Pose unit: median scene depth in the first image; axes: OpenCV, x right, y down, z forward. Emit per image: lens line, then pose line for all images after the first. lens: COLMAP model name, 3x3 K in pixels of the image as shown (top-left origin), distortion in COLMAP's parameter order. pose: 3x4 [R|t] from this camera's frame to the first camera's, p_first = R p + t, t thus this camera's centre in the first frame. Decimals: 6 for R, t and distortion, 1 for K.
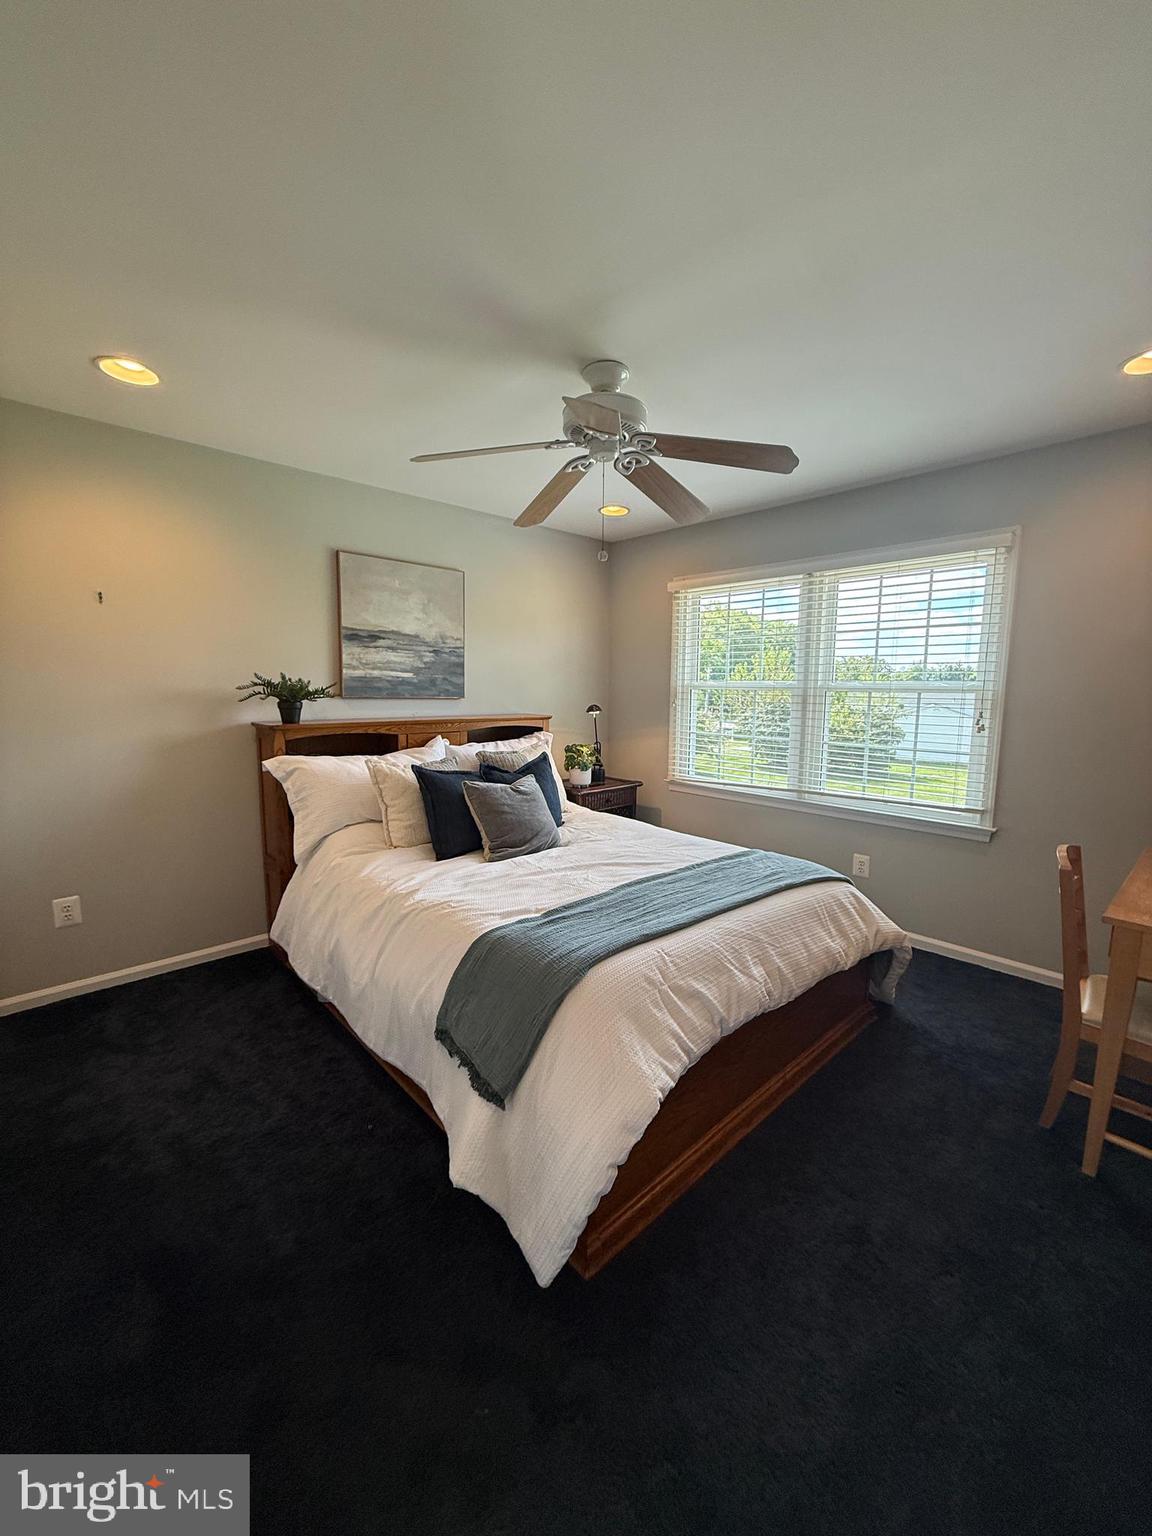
lens RADIAL K [[609.1, 0, 579.2], [0, 609.1, 763.5], [0, 0, 1]] dist [-0.000329, 0.000159]
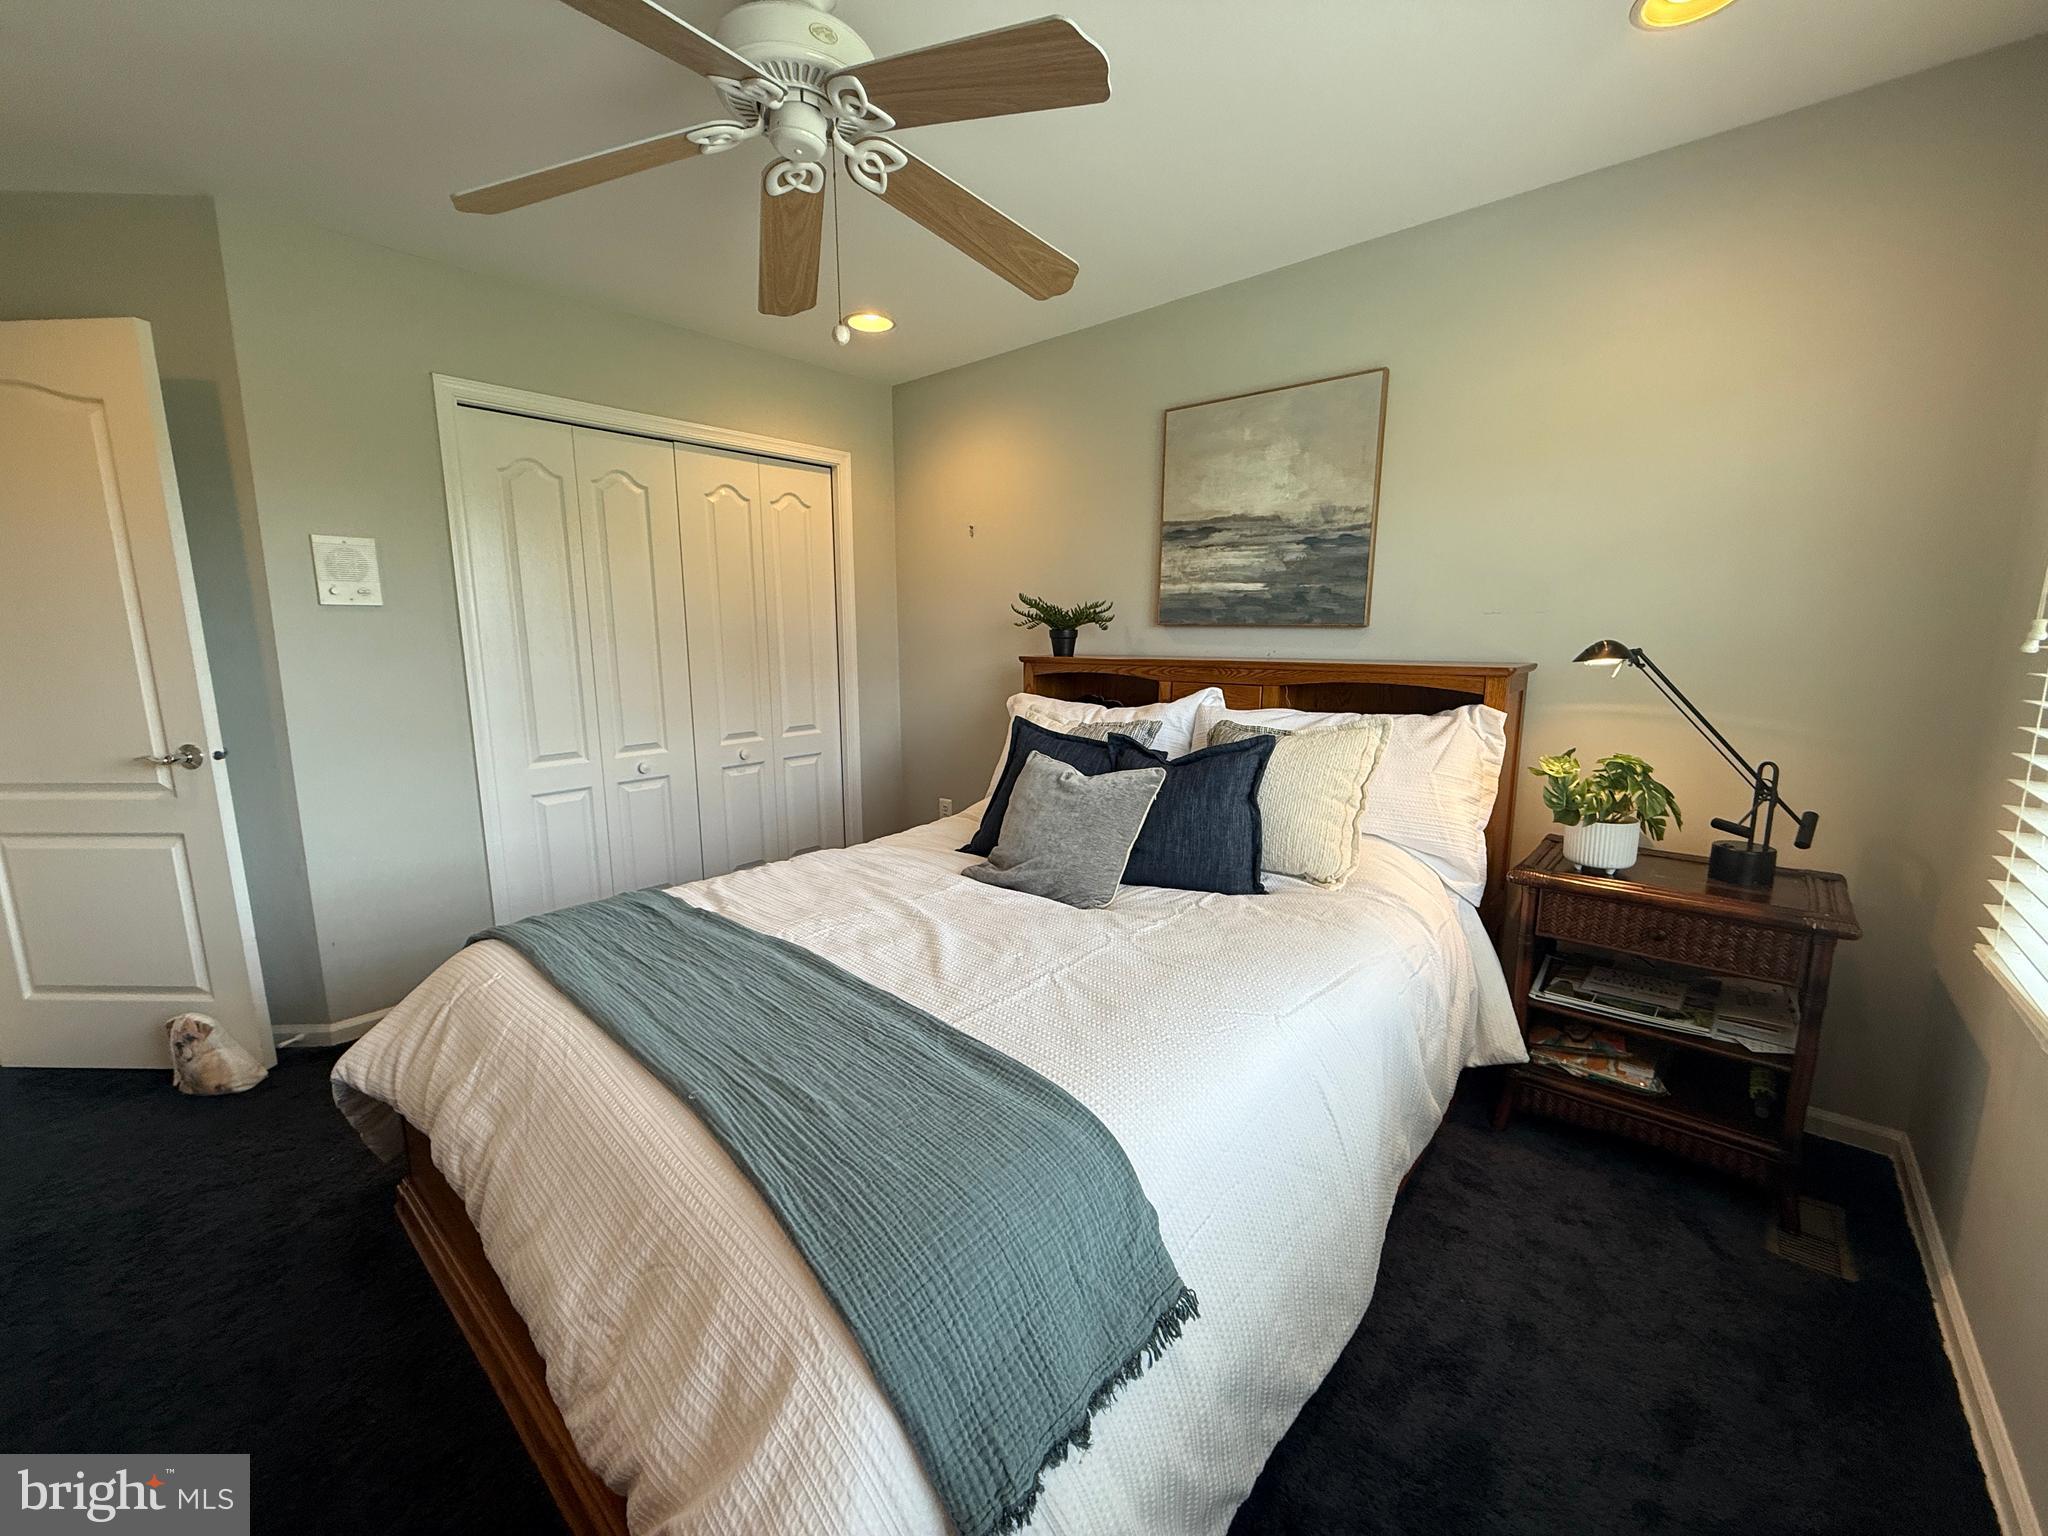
lens RADIAL K [[812.1, 0, 1027.9], [0, 812.1, 770.9], [0, 0, 1]] dist [-0.000329, 0.000159]
pose [[0.104945, 0.159614, -0.981585, 0.518211], [-0.120825, 0.981770, 0.146726, -0.059145], [0.987111, 0.103202, 0.122317, 0.717032]]
